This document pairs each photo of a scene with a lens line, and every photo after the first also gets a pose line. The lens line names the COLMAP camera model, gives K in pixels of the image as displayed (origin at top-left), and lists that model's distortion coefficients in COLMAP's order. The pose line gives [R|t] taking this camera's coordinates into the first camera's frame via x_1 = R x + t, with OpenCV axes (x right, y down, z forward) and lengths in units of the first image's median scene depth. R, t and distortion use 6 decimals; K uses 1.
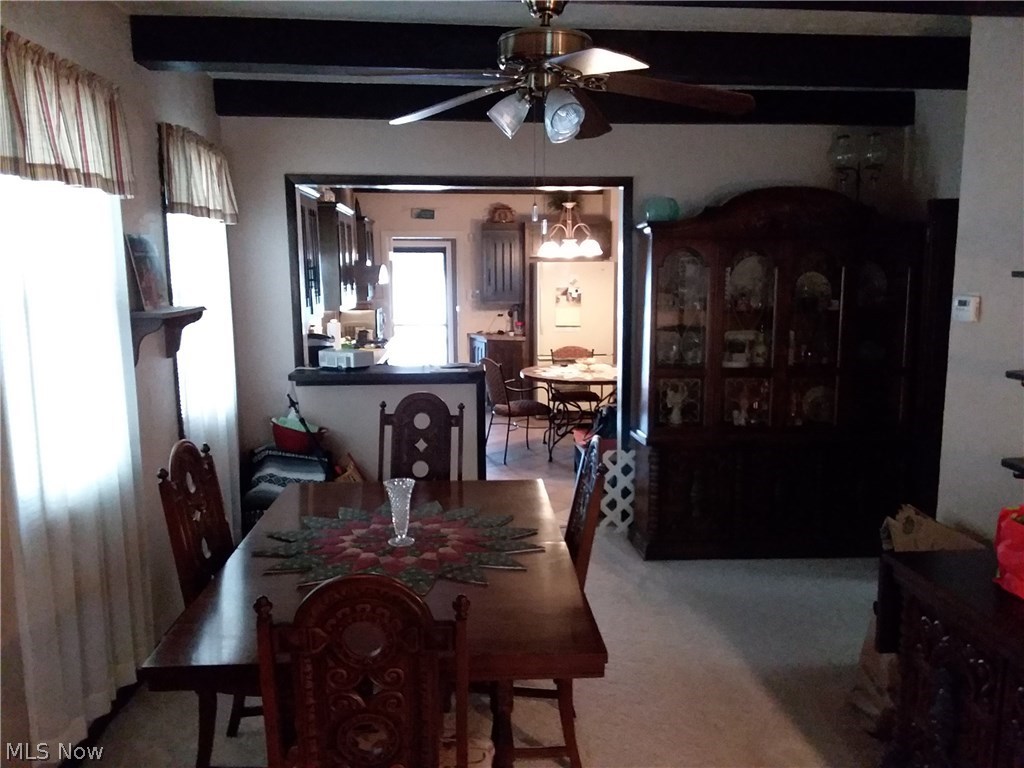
lens RADIAL K [[831.3, 0, 531.1], [0, 831.3, 389.5], [0, 0, 1]] dist [0.073425, -0.110484]
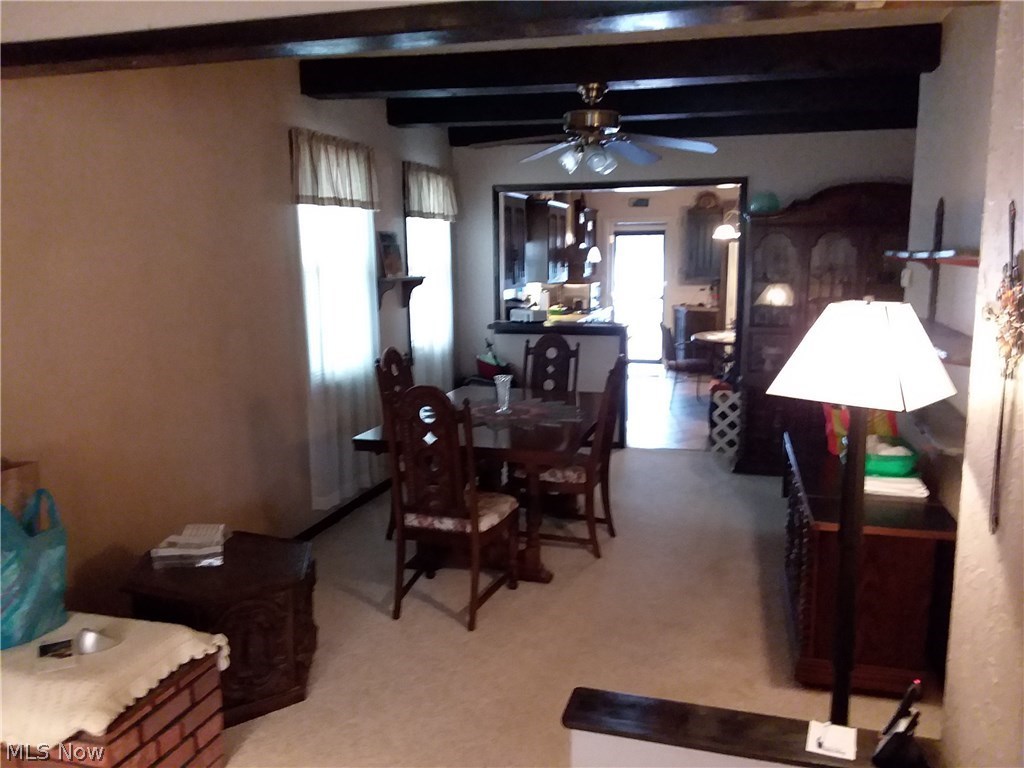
lens RADIAL K [[831.3, 0, 515.9], [0, 831.3, 390.0], [0, 0, 1]] dist [0.073425, -0.110484]
pose [[0.935750, 0.050423, -0.349042, 0.259741], [-0.042340, 0.998630, 0.030754, 0.047543], [0.350114, -0.014000, 0.936602, -0.328333]]
